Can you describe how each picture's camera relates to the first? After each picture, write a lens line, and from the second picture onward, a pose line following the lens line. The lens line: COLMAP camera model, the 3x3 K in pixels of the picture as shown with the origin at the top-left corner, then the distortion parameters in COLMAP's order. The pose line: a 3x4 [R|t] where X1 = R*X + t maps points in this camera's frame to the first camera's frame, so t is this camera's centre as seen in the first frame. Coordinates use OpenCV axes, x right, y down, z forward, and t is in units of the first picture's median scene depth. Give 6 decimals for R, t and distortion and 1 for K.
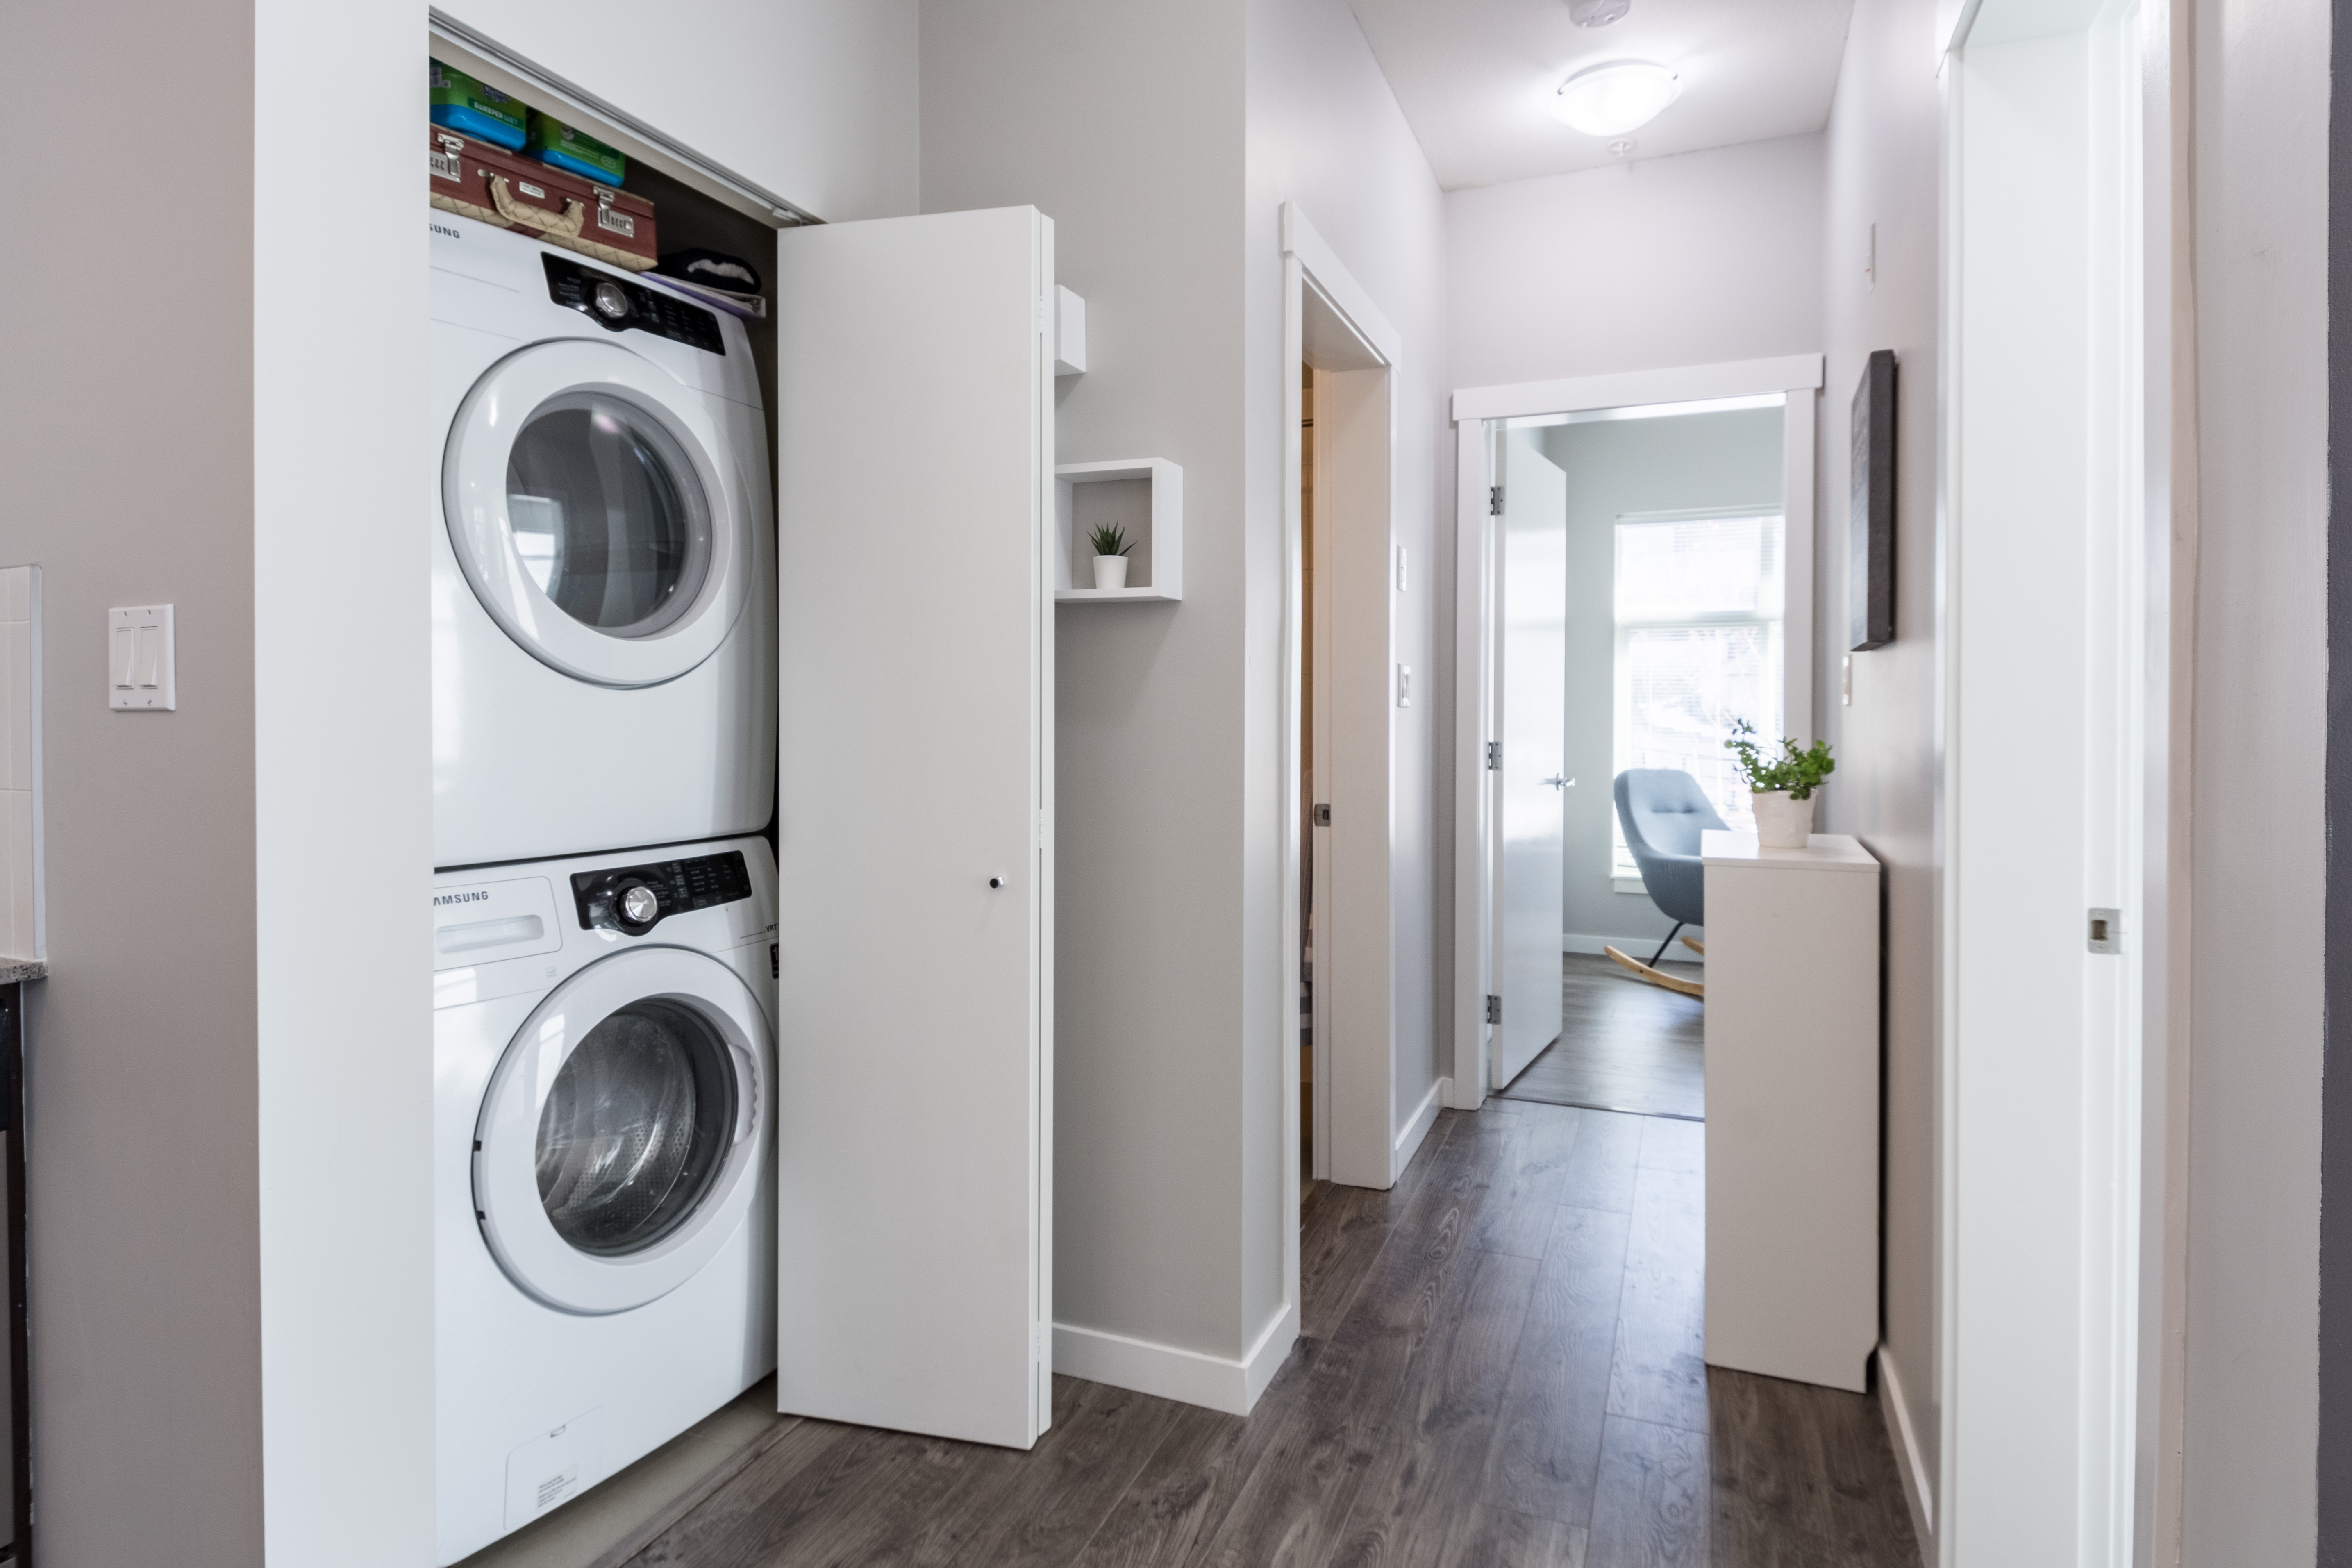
lens RADIAL K [[1231.9, 0, 1201.8], [0, 1231.9, 727.4], [0, 0, 1]] dist [0.037654, -0.027583]
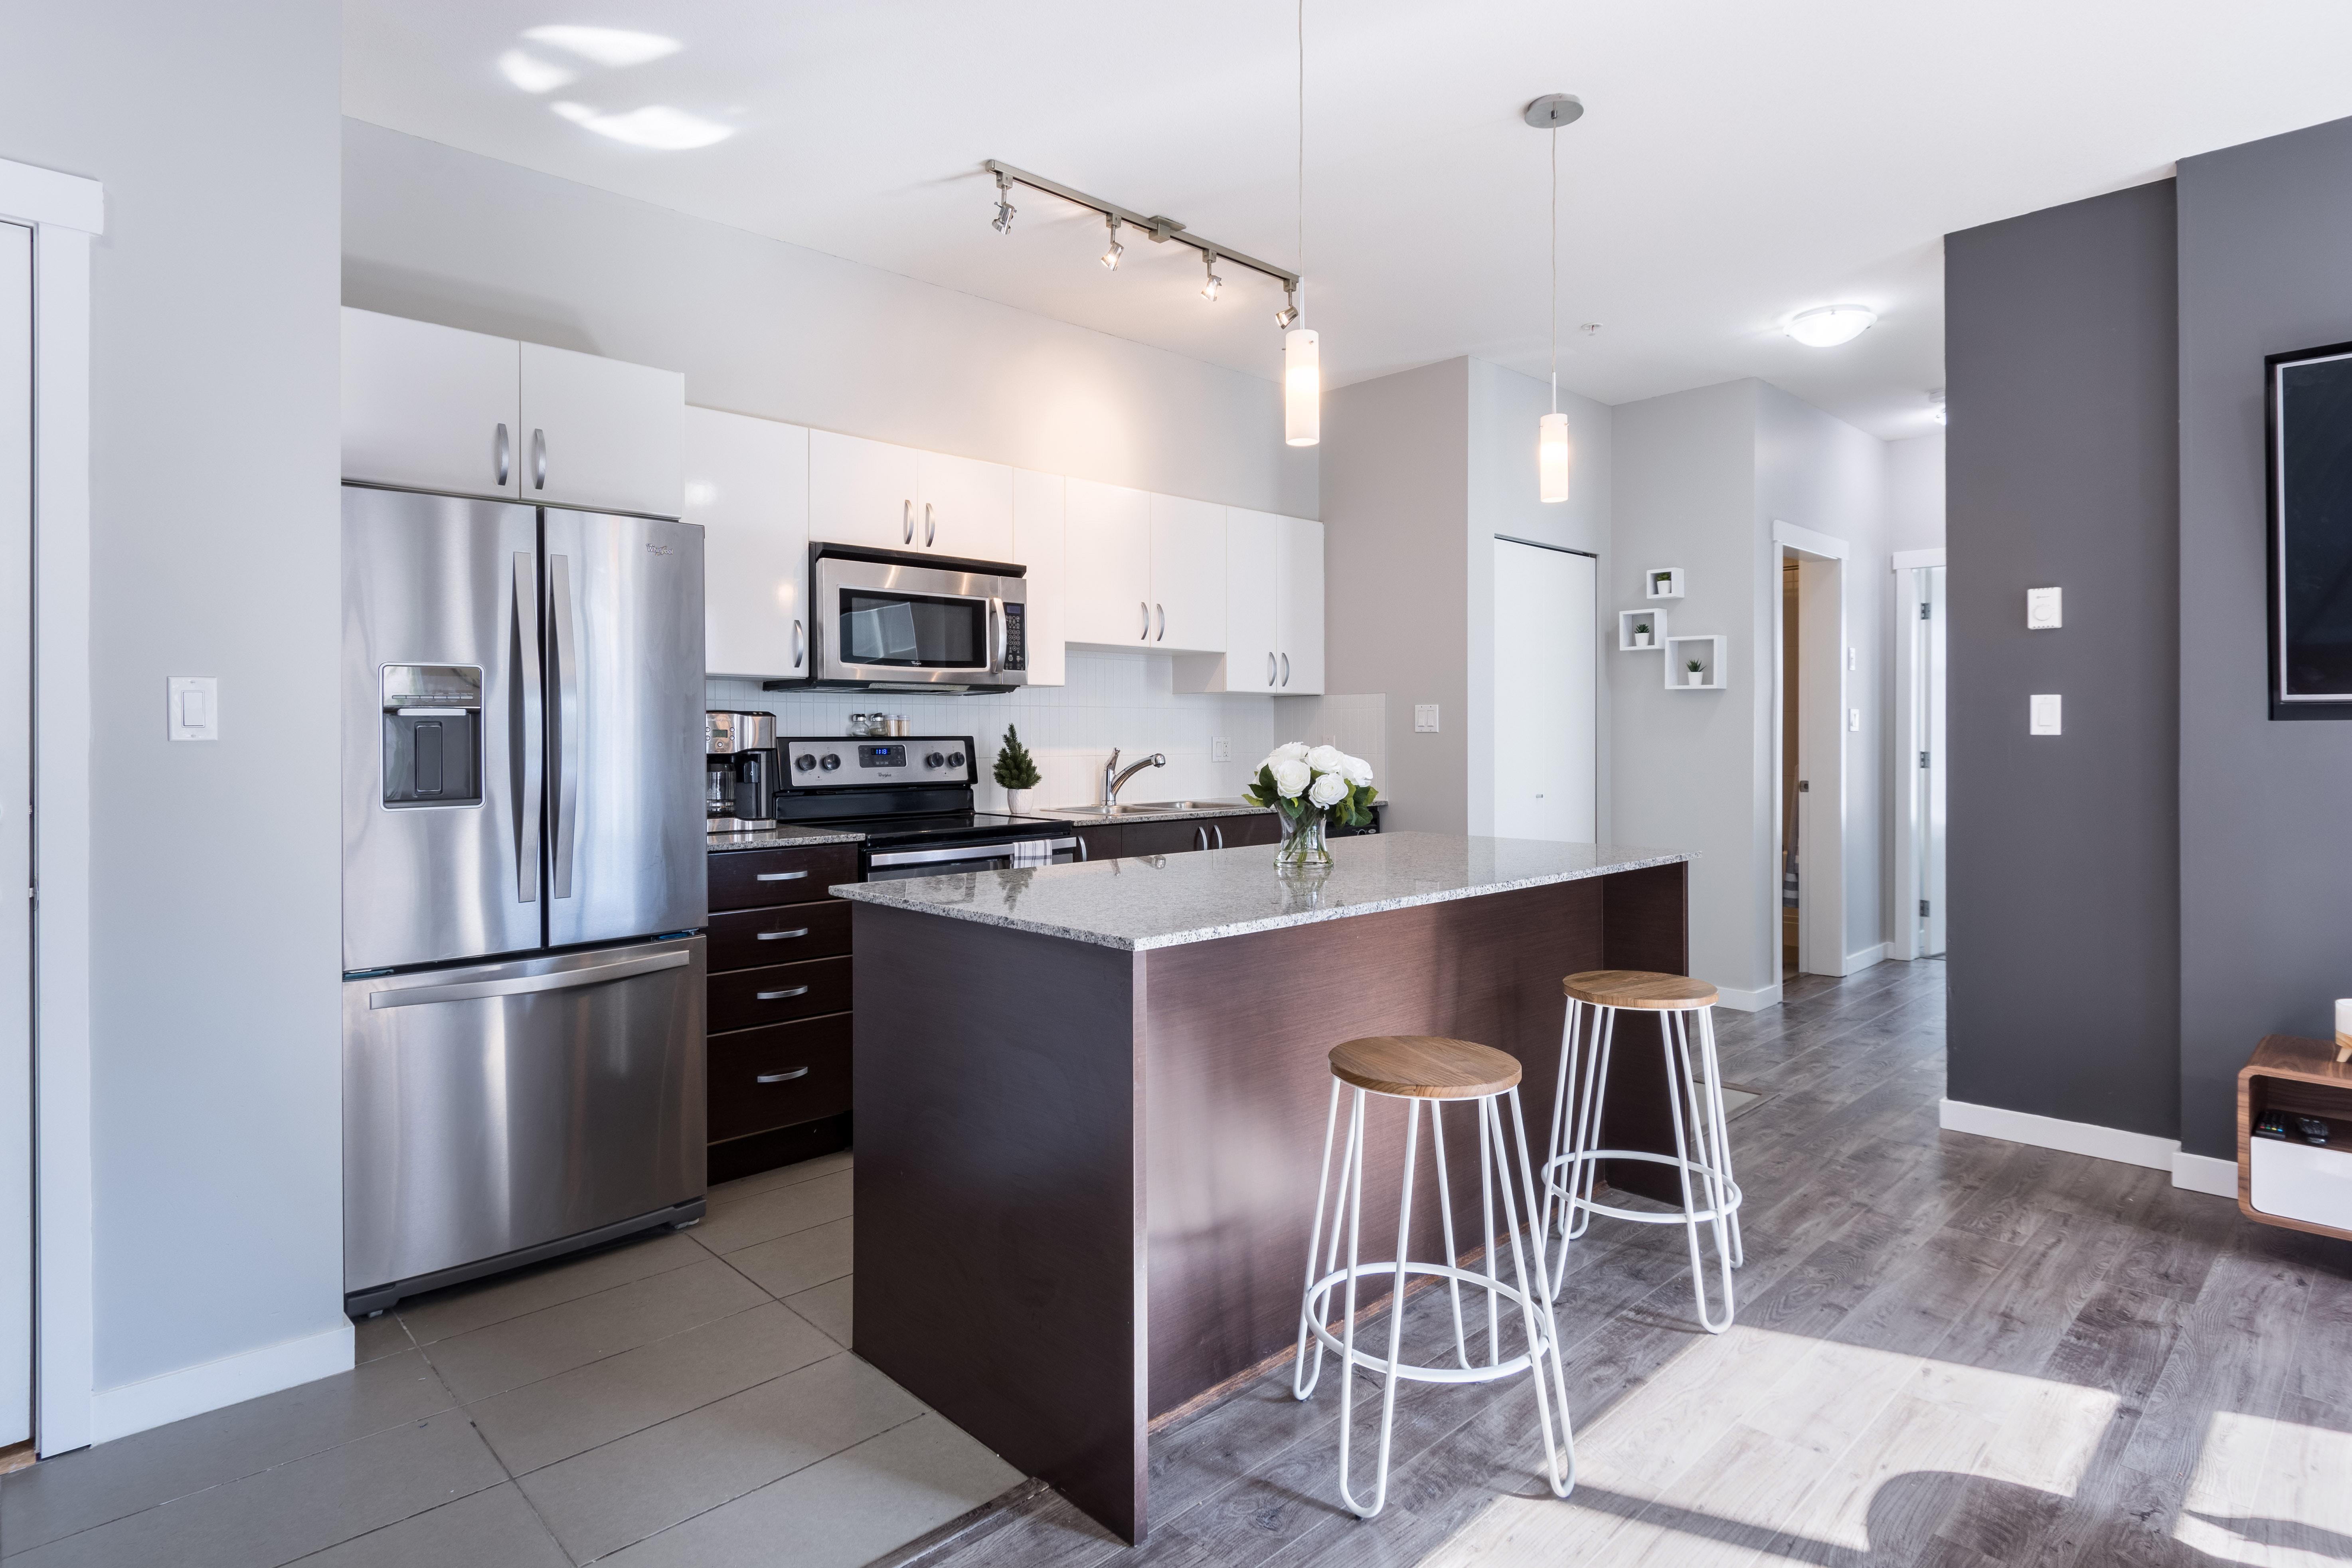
lens RADIAL K [[1232.0, 0, 1201.8], [0, 1232.0, 727.4], [0, 0, 1]] dist [0.037654, -0.027583]
pose [[0.916424, 0.000217, -0.400210, 0.015286], [-0.007092, 0.999852, -0.015696, 0.022491], [0.400147, 0.017222, 0.916289, -1.741908]]
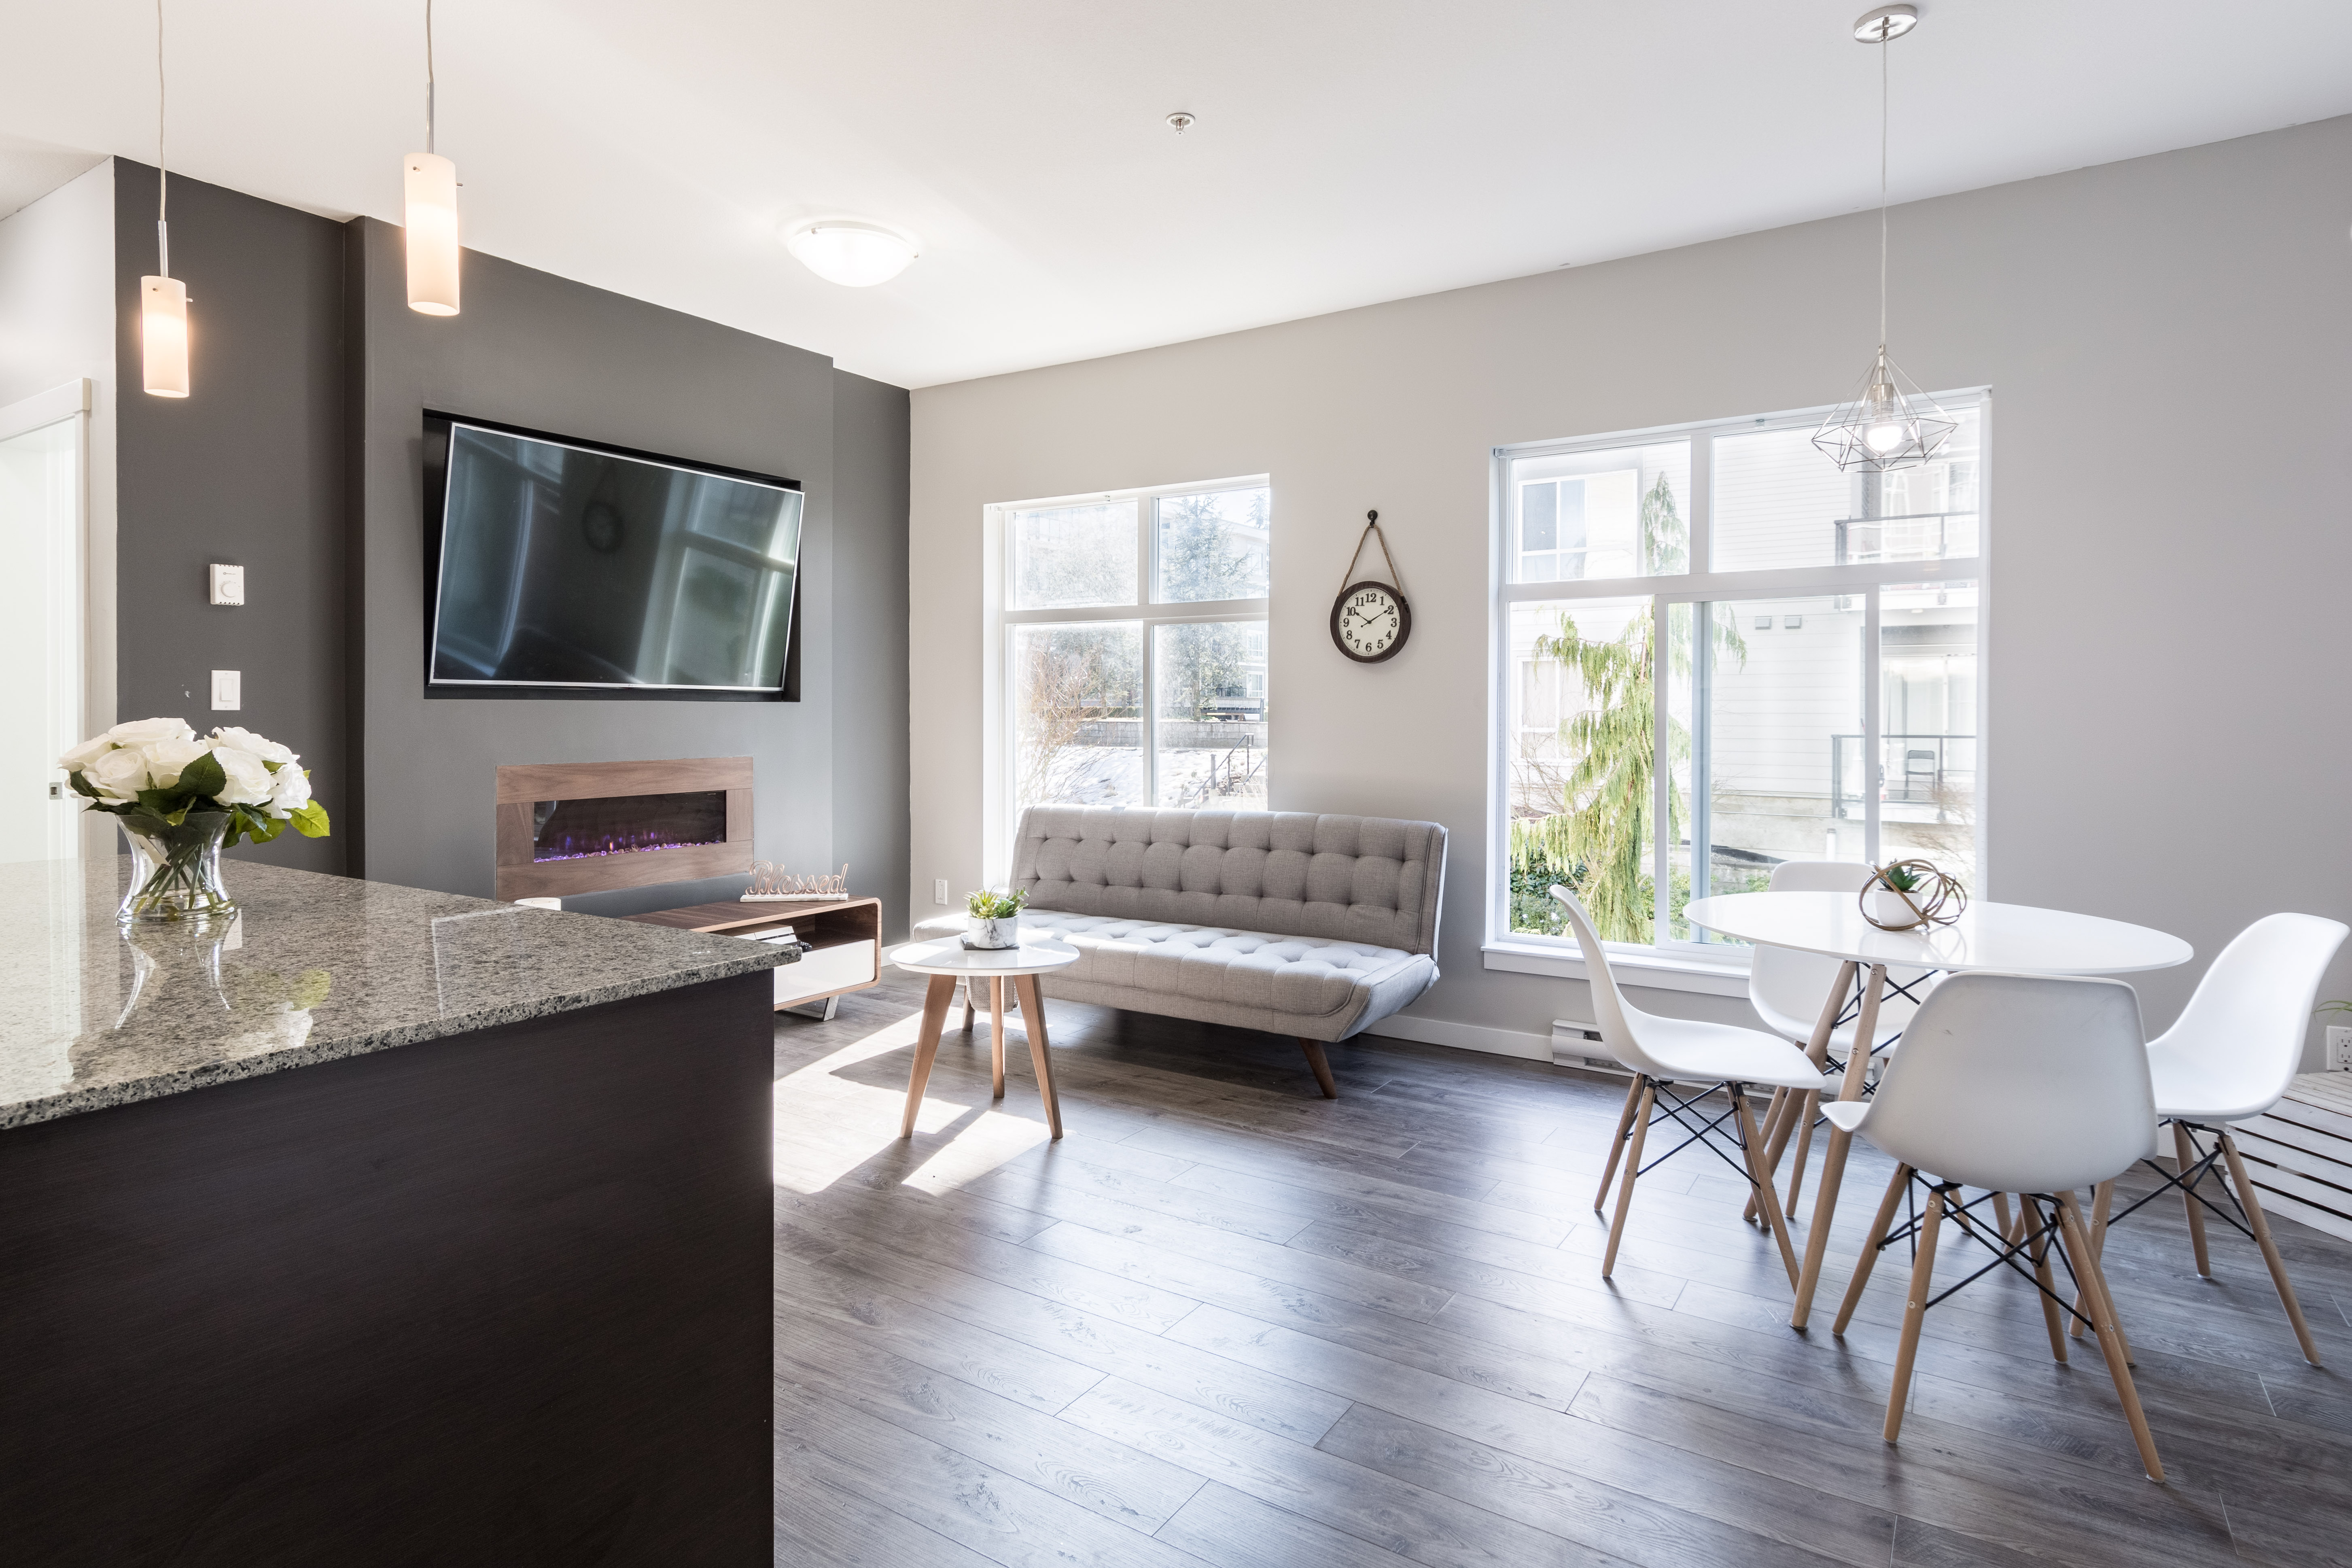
lens RADIAL K [[1232.0, 0, 1201.8], [0, 1232.0, 727.4], [0, 0, 1]] dist [0.037654, -0.027583]
pose [[0.170764, -0.010928, 0.985251, -1.037260], [0.012716, 0.999880, 0.008887, 0.022493], [-0.985230, 0.011011, 0.170882, -1.340725]]
